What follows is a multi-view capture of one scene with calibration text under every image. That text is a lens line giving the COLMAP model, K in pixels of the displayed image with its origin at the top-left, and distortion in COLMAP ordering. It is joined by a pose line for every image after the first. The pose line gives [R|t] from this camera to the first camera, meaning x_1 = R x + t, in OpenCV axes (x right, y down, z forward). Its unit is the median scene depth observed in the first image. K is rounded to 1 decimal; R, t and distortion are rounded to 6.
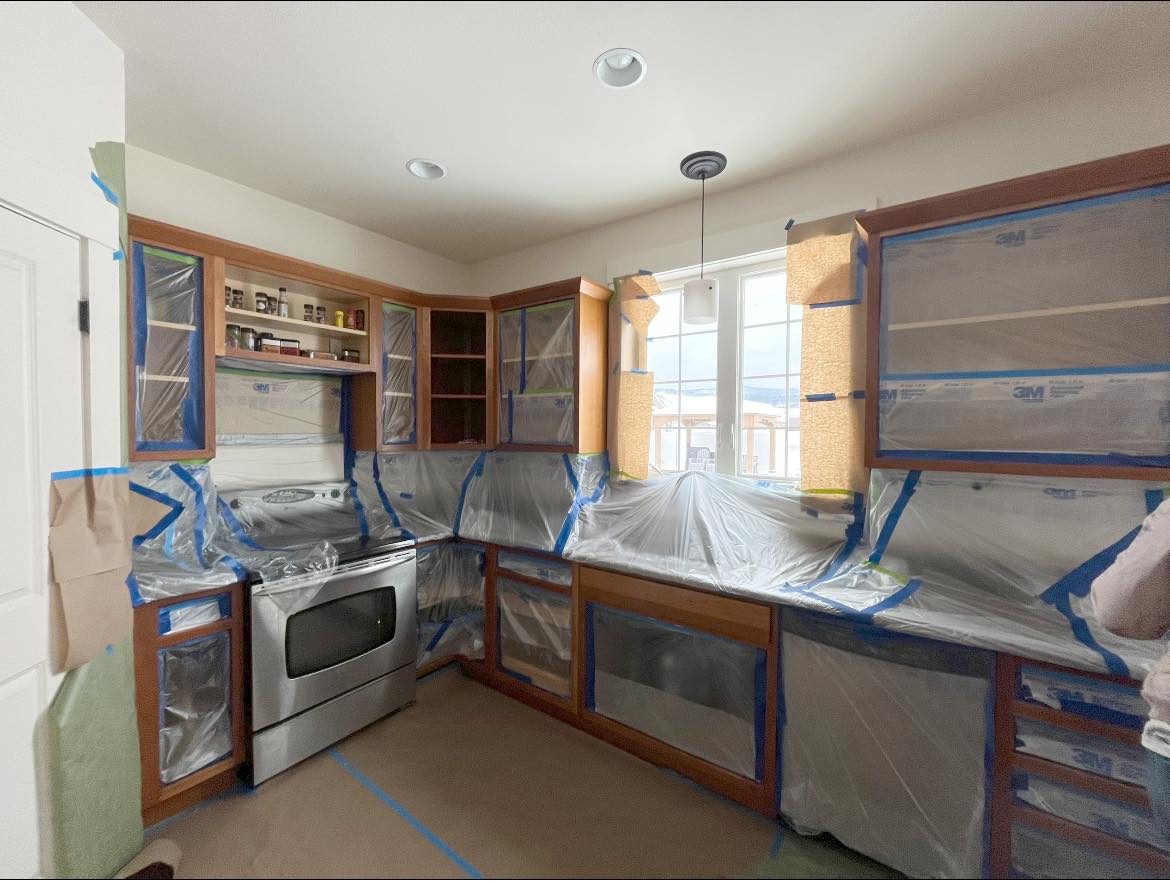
lens RADIAL K [[472.2, 0, 585.0], [0, 472.2, 440.5], [0, 0, 1]] dist [-0.003861, 0.000047]
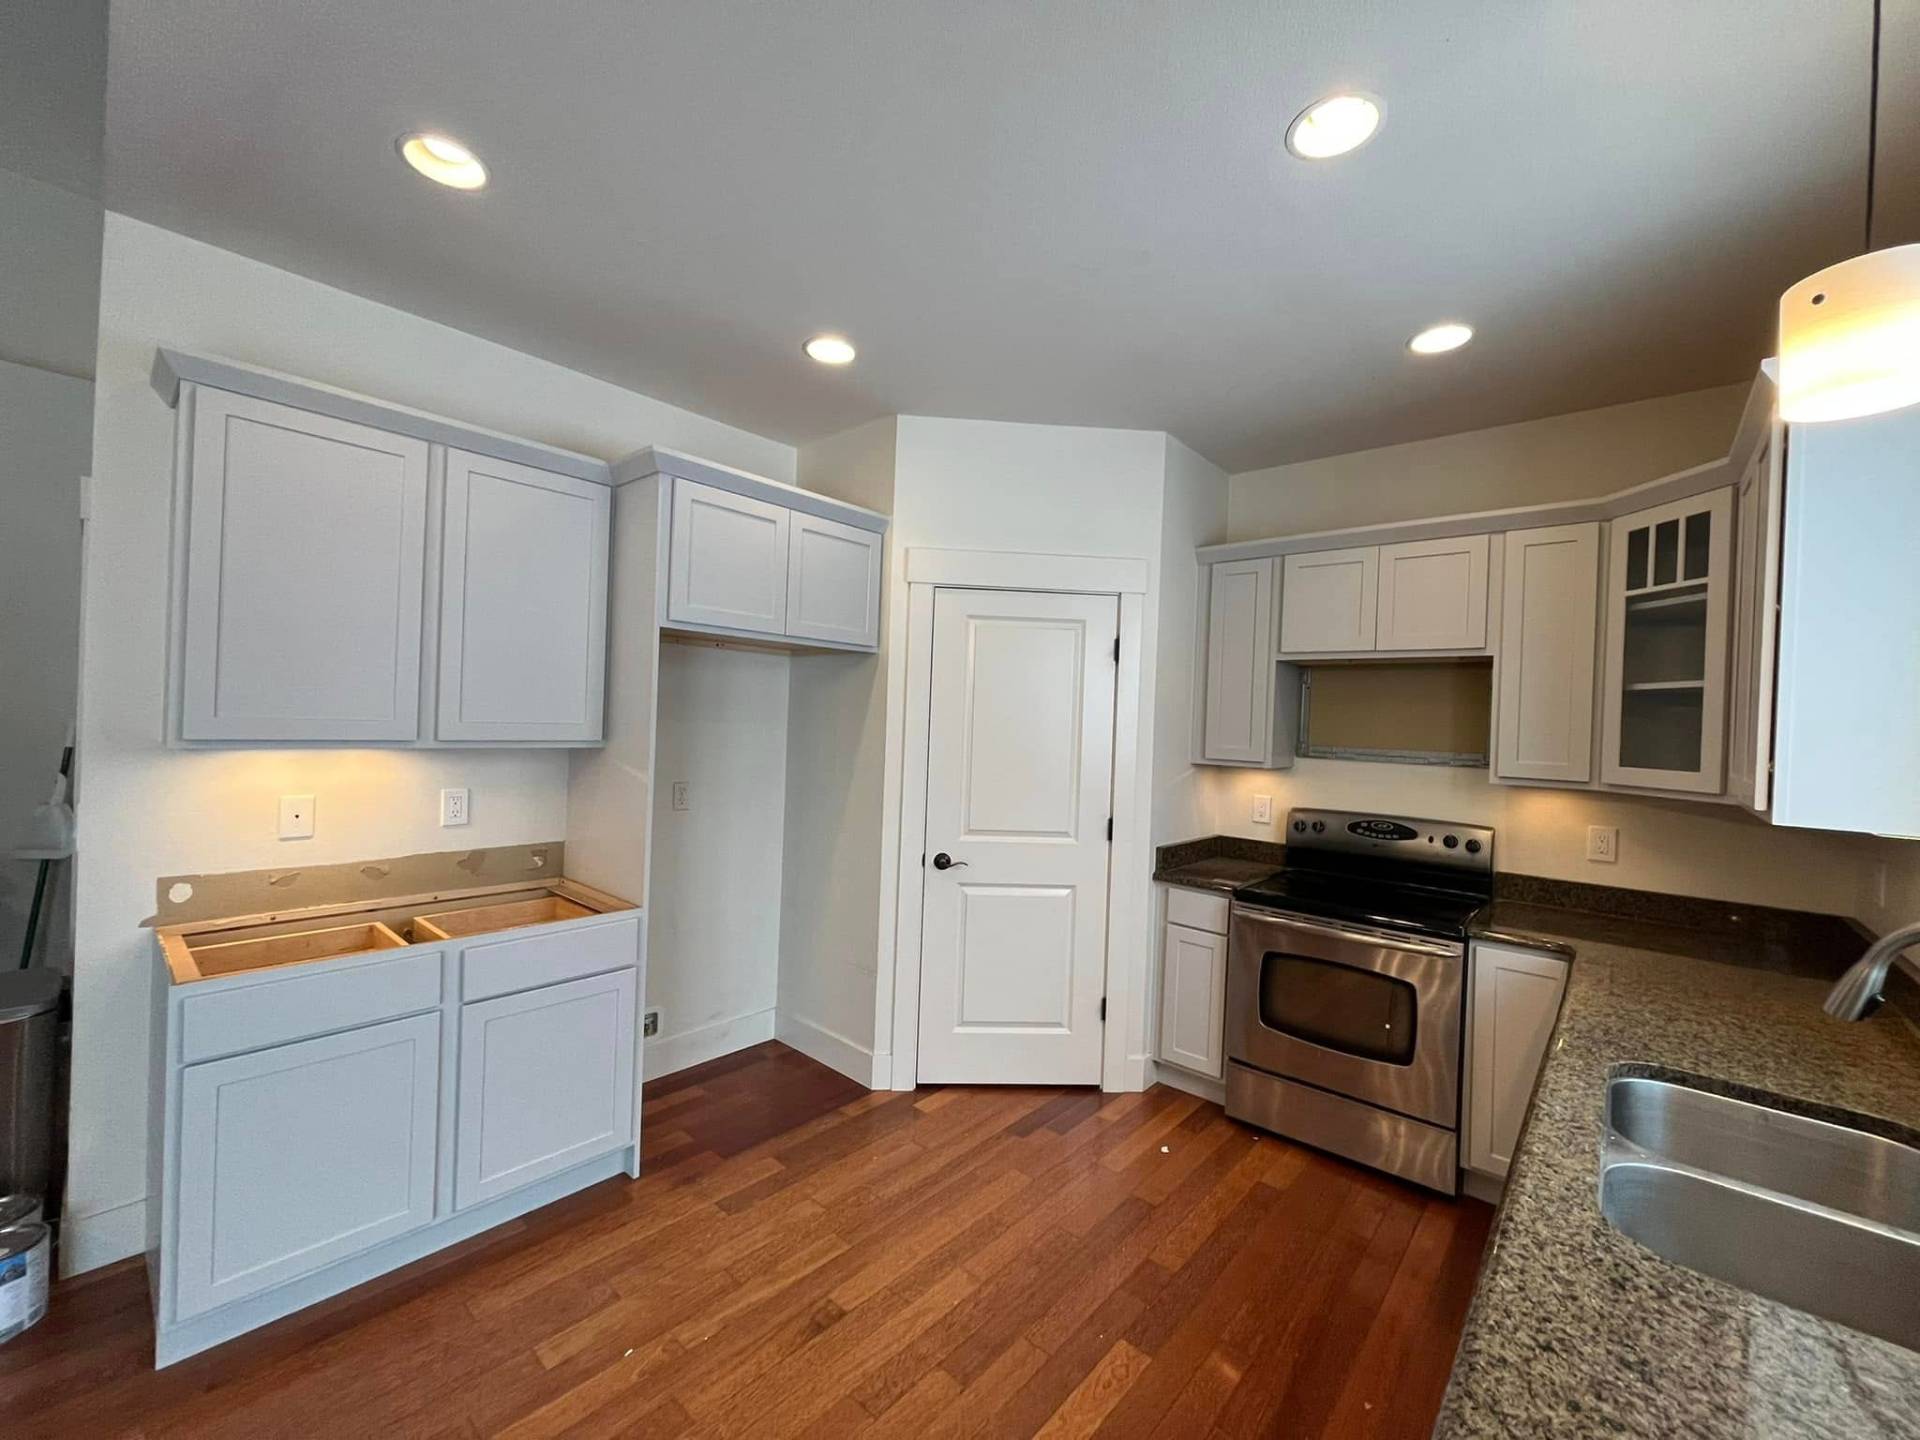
lens RADIAL K [[774.9, 0, 960.0], [0, 774.9, 720.0], [0, 0, 1]] dist [-0.003861, 0.000047]
pose [[-0.096095, -0.008907, -0.995332, 0.654745], [-0.062787, 0.998023, -0.002869, -0.014108], [0.993390, 0.062218, -0.096464, 0.414400]]
